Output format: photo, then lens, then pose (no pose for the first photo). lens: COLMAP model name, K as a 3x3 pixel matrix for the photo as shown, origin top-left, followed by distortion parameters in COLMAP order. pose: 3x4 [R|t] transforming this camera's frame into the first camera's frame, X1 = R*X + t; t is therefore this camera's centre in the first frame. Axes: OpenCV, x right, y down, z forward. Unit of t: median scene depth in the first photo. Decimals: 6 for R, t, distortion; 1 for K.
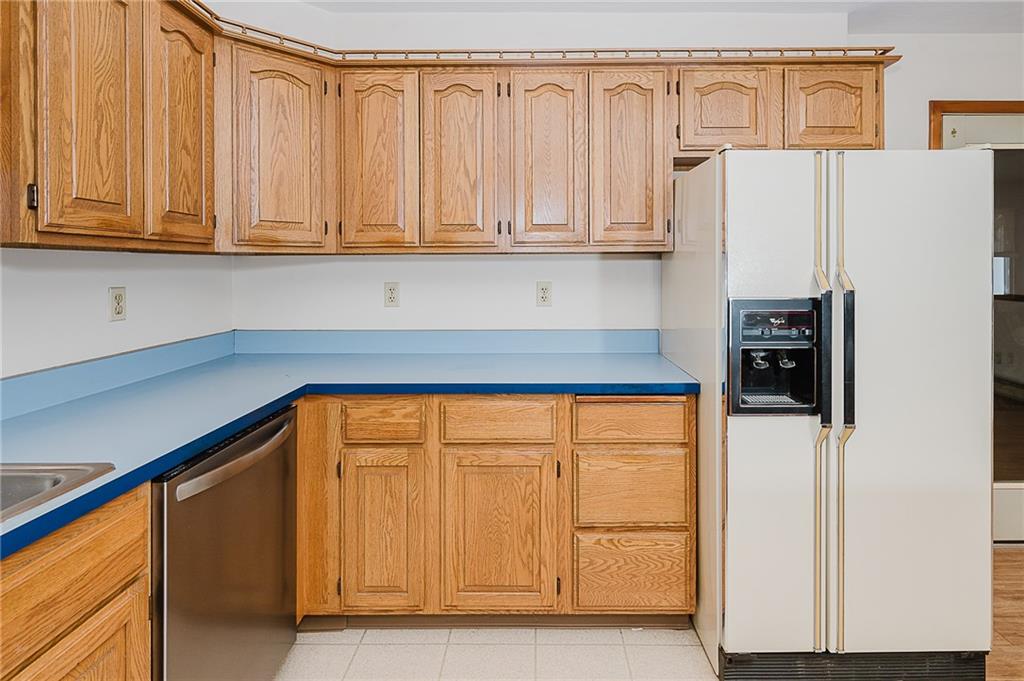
lens RADIAL K [[492.2, 0, 486.0], [0, 492.2, 282.3], [0, 0, 1]] dist [-0.001550, -0.002628]
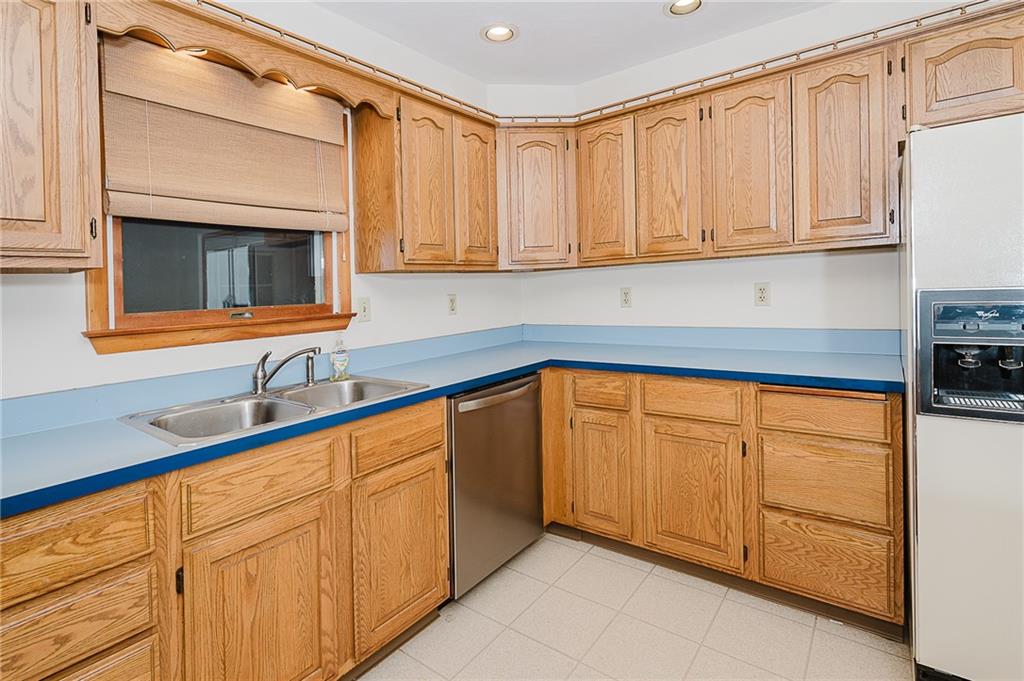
lens RADIAL K [[492.2, 0, 517.9], [0, 492.2, 305.2], [0, 0, 1]] dist [-0.001550, -0.002628]
pose [[0.801908, -0.010786, -0.597350, 0.406456], [0.018957, 0.999793, 0.007397, 0.037141], [0.597146, -0.017256, 0.801947, -0.193310]]
